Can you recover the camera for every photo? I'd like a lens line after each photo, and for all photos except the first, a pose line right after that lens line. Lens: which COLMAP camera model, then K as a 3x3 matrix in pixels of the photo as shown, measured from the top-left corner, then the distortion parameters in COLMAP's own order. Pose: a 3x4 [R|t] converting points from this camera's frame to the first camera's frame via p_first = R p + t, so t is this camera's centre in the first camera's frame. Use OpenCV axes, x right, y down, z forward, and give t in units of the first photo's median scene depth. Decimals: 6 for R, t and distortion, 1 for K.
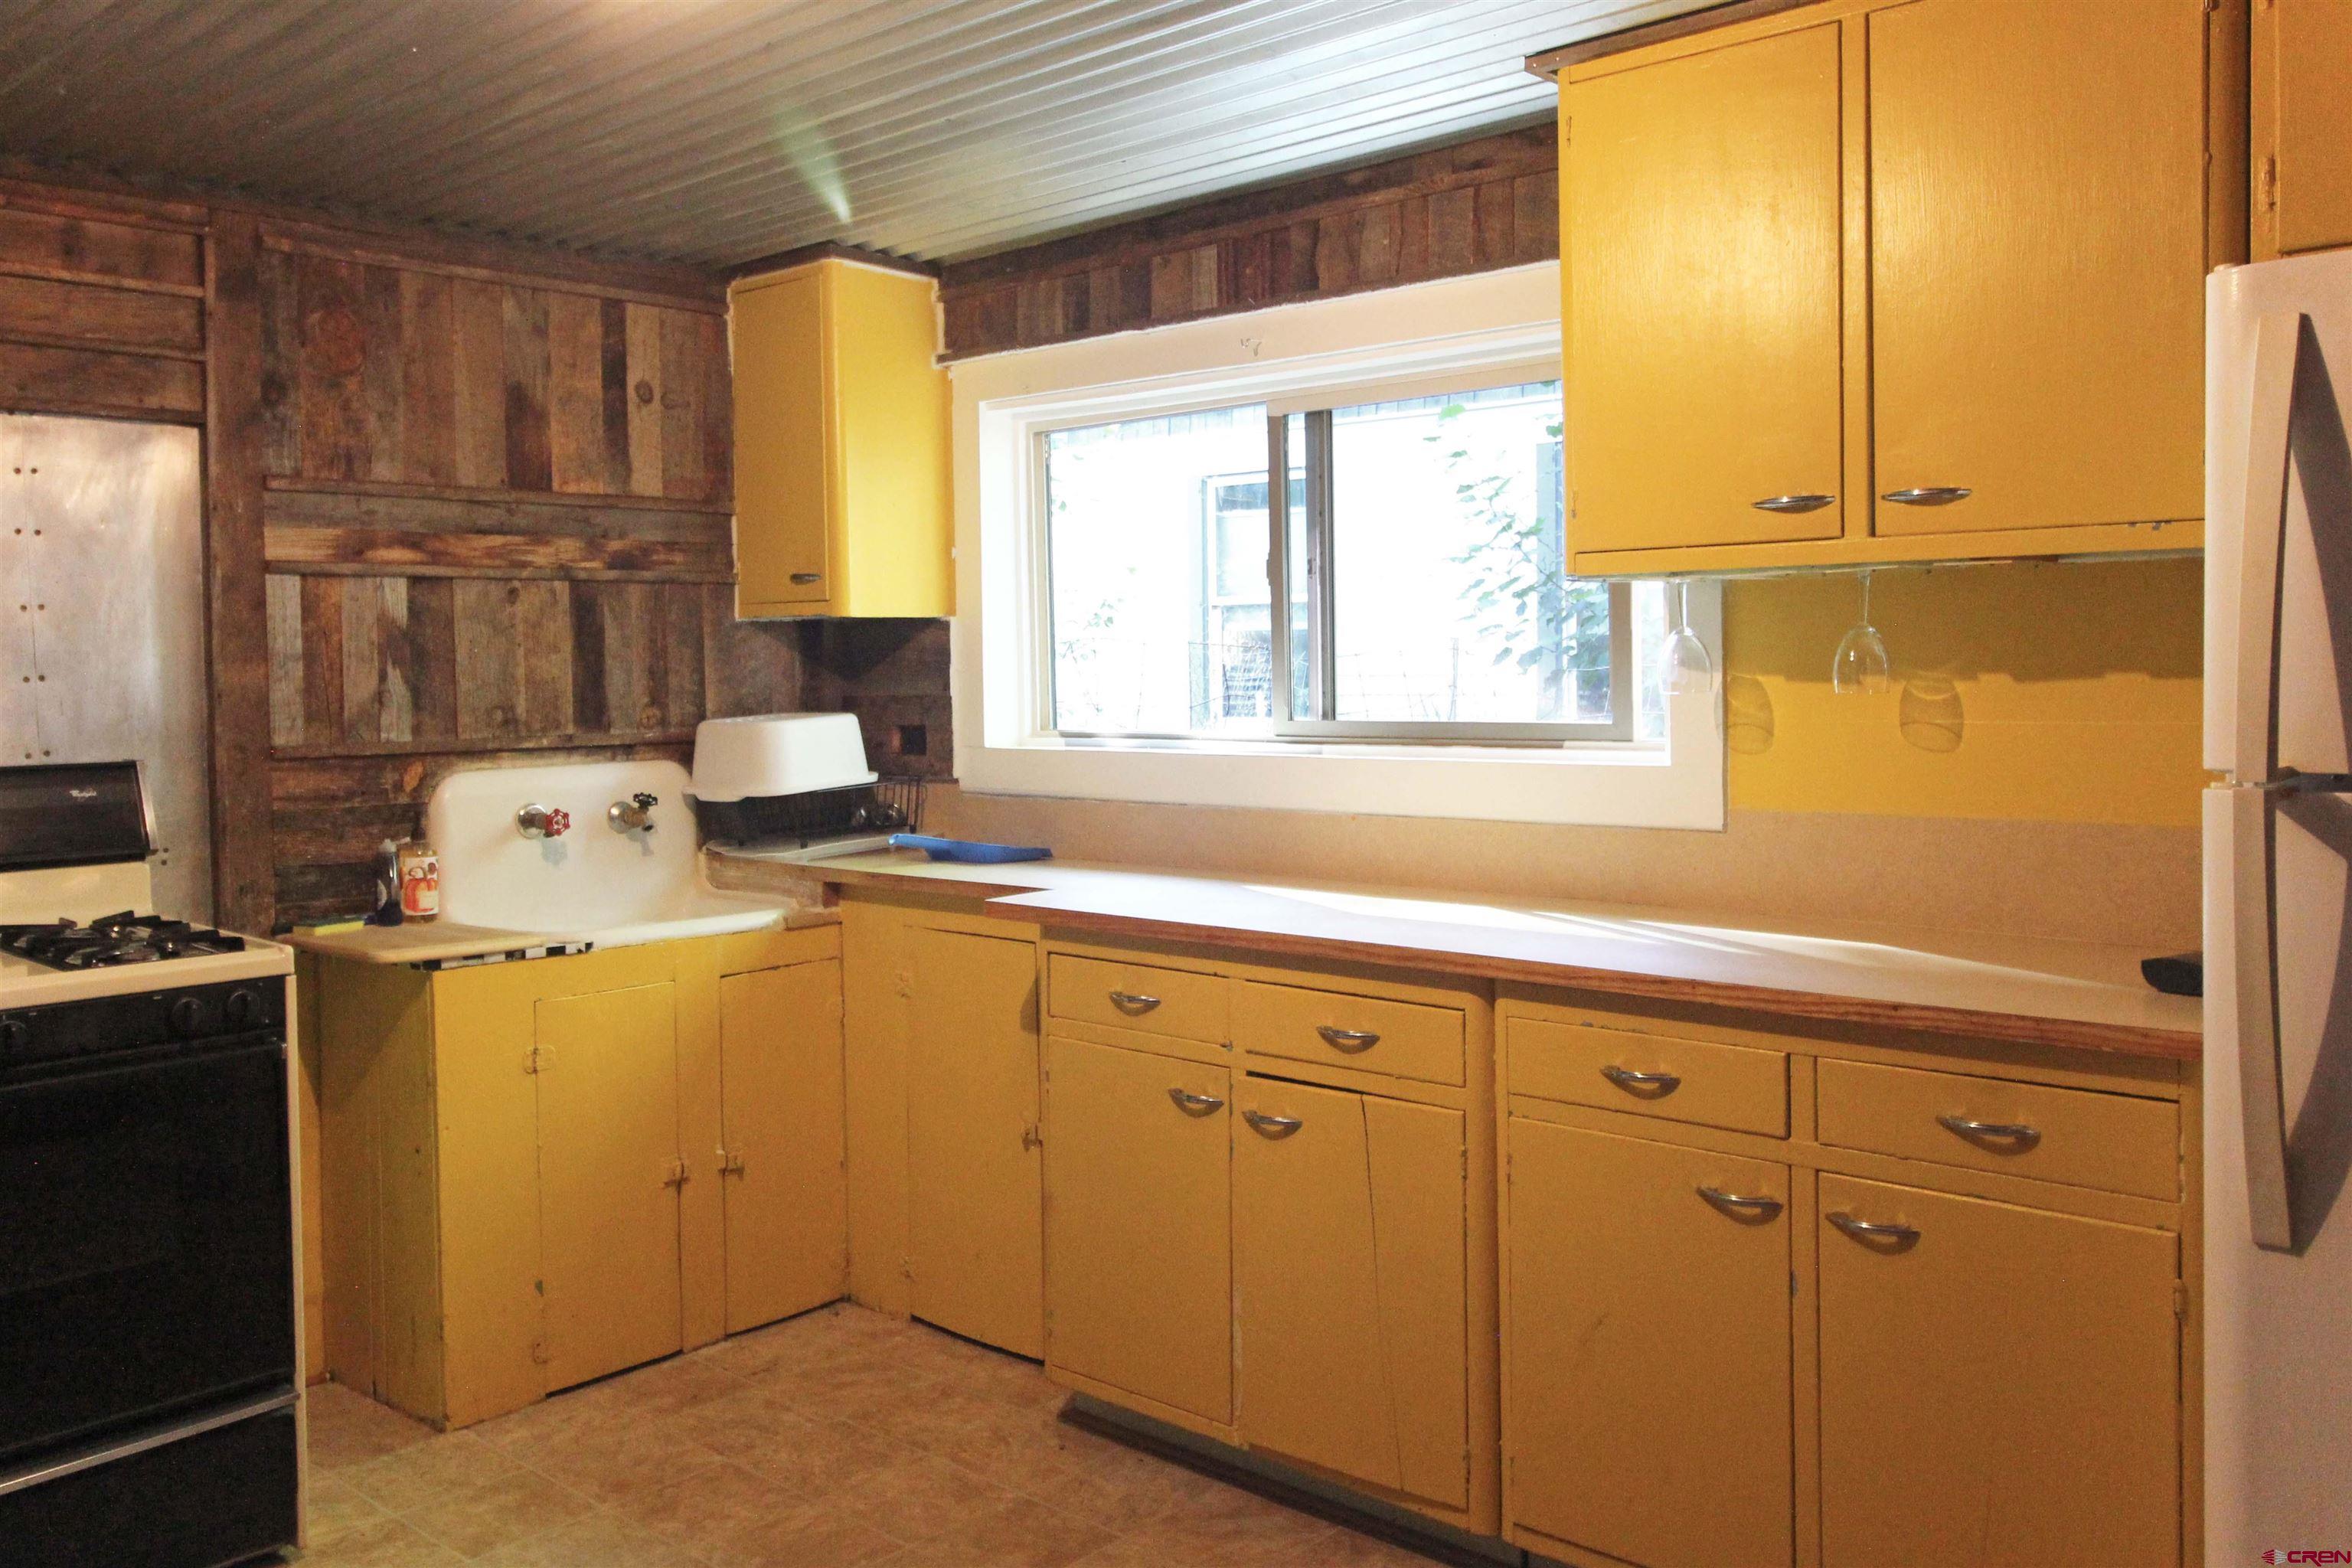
lens RADIAL K [[1883.2, 0, 1169.8], [0, 1883.2, 695.0], [0, 0, 1]] dist [0.000782, 0.009129]
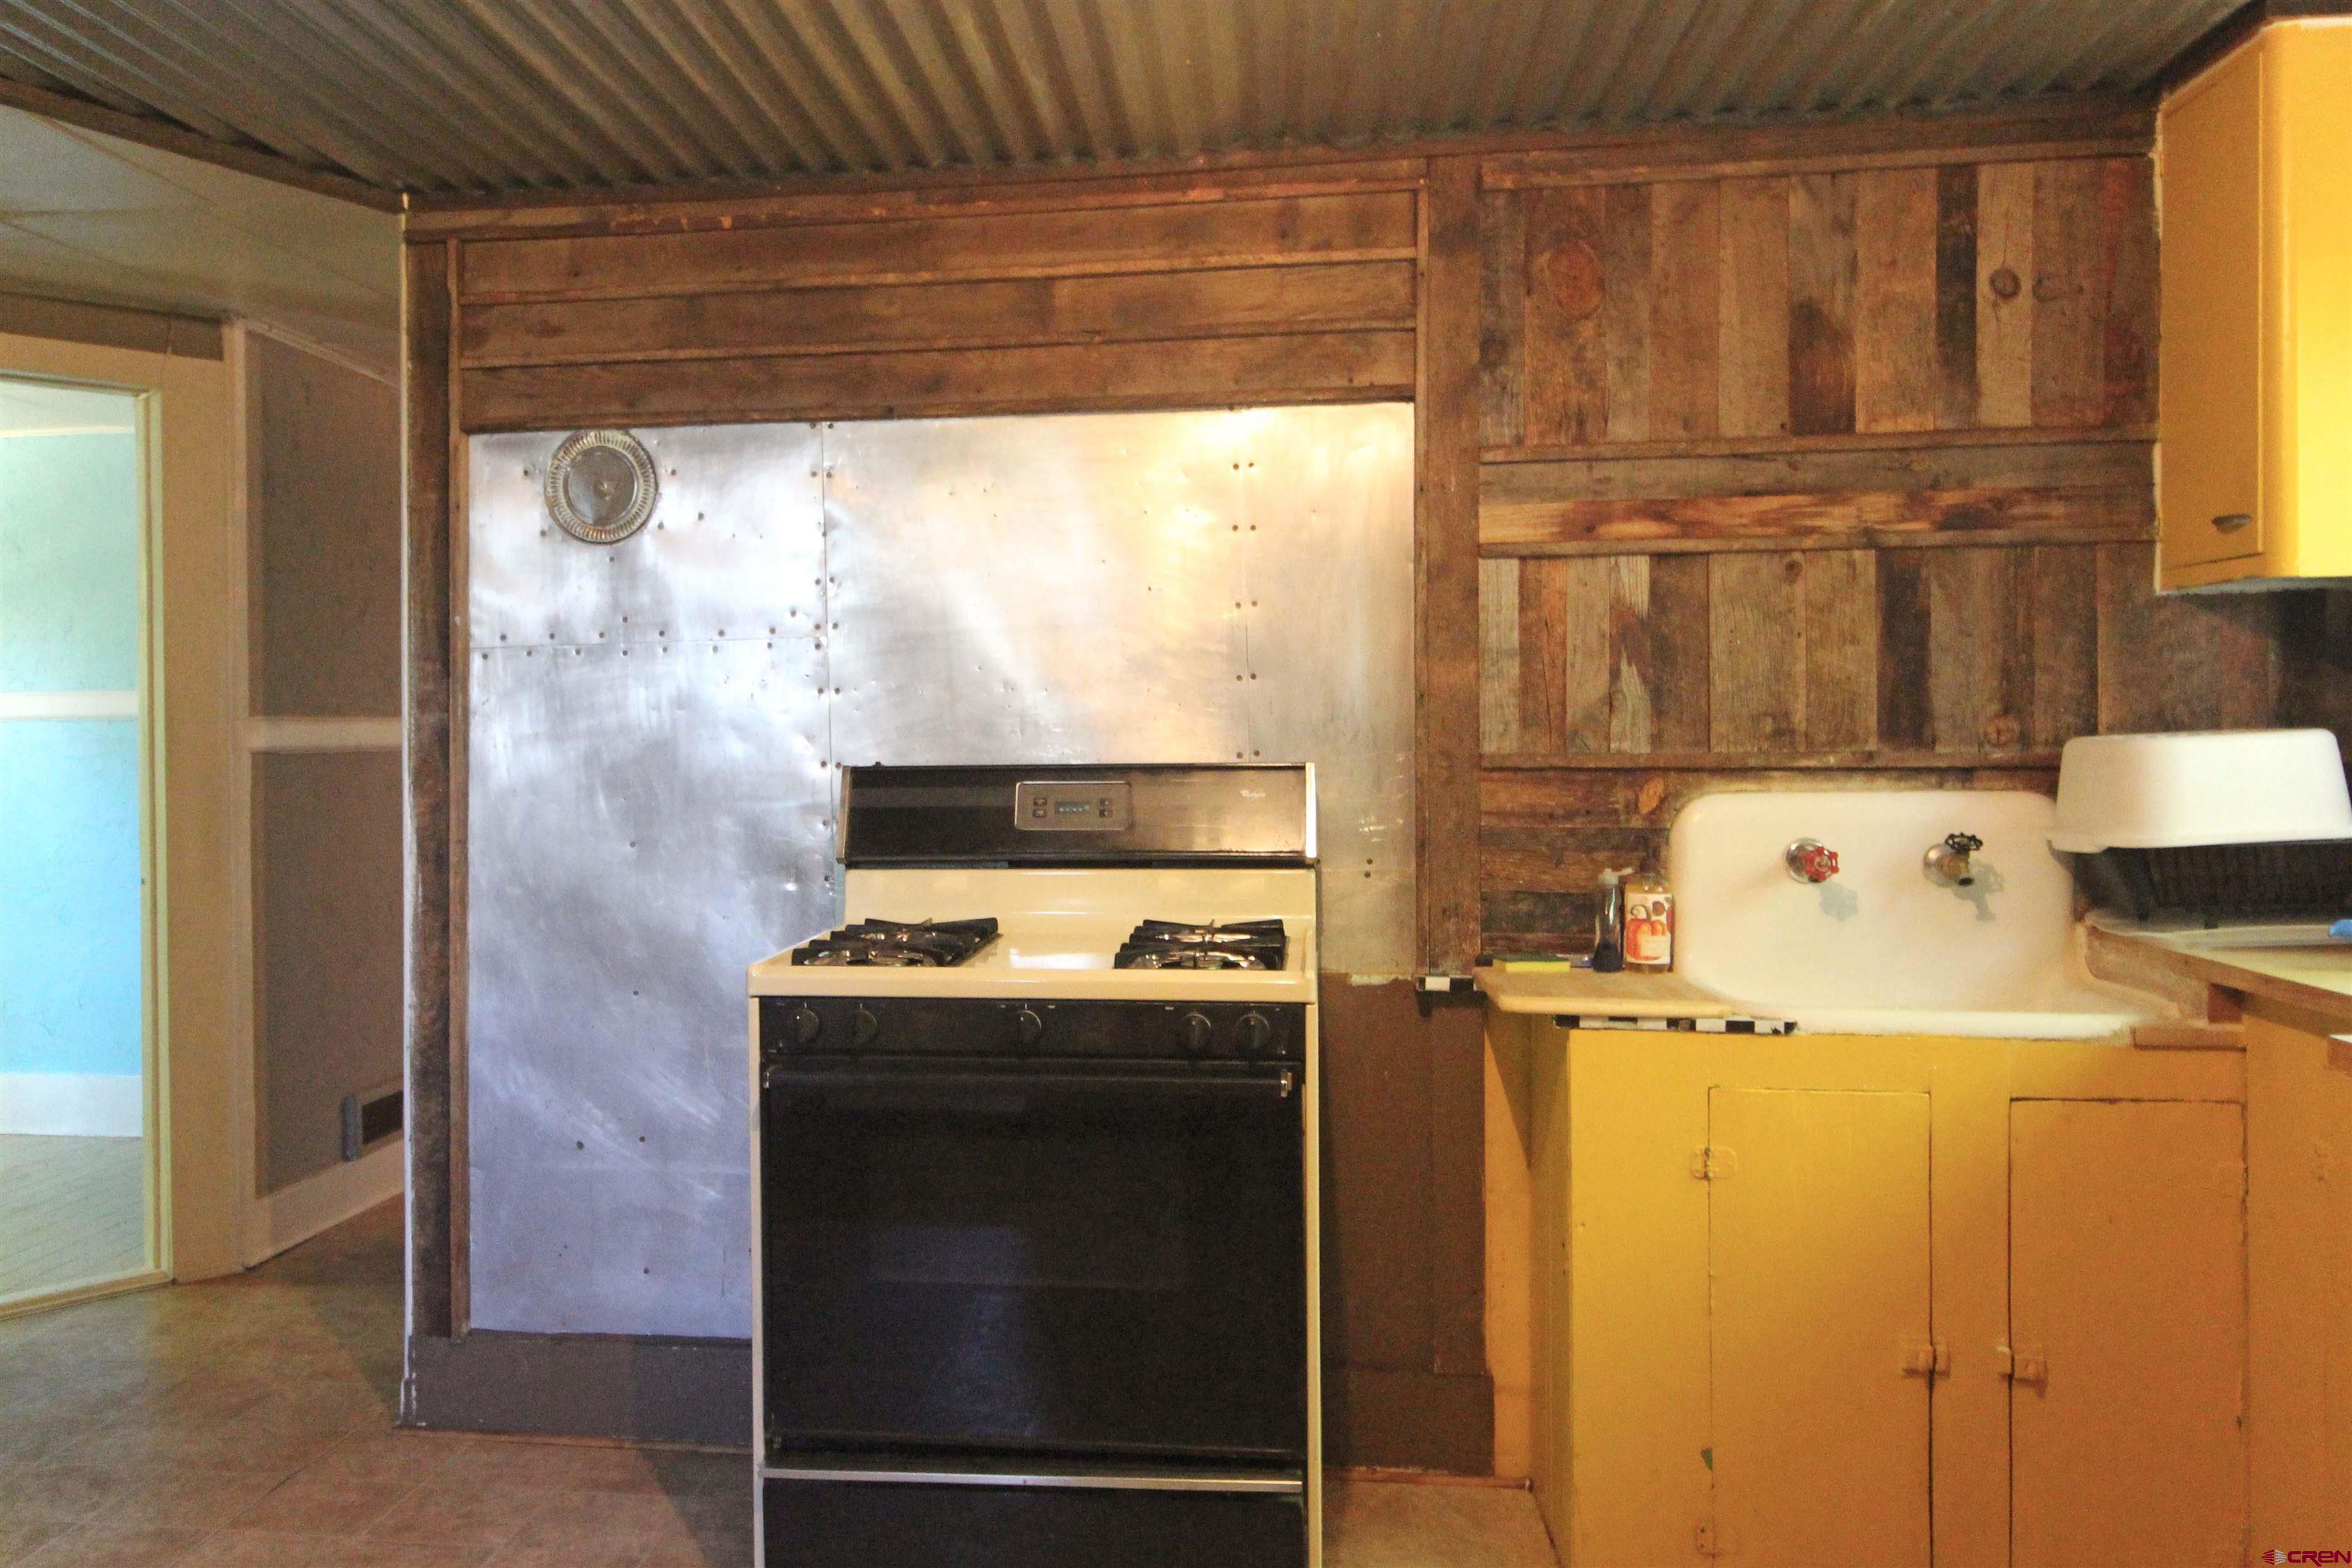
lens RADIAL K [[1883.2, 0, 1181.9], [0, 1883.2, 785.6], [0, 0, 1]] dist [0.000782, 0.009129]
pose [[0.554237, 0.025169, -0.831978, 0.172874], [-0.013904, 0.999683, 0.020980, 0.024356], [0.832243, -0.000061, 0.554411, 0.371636]]
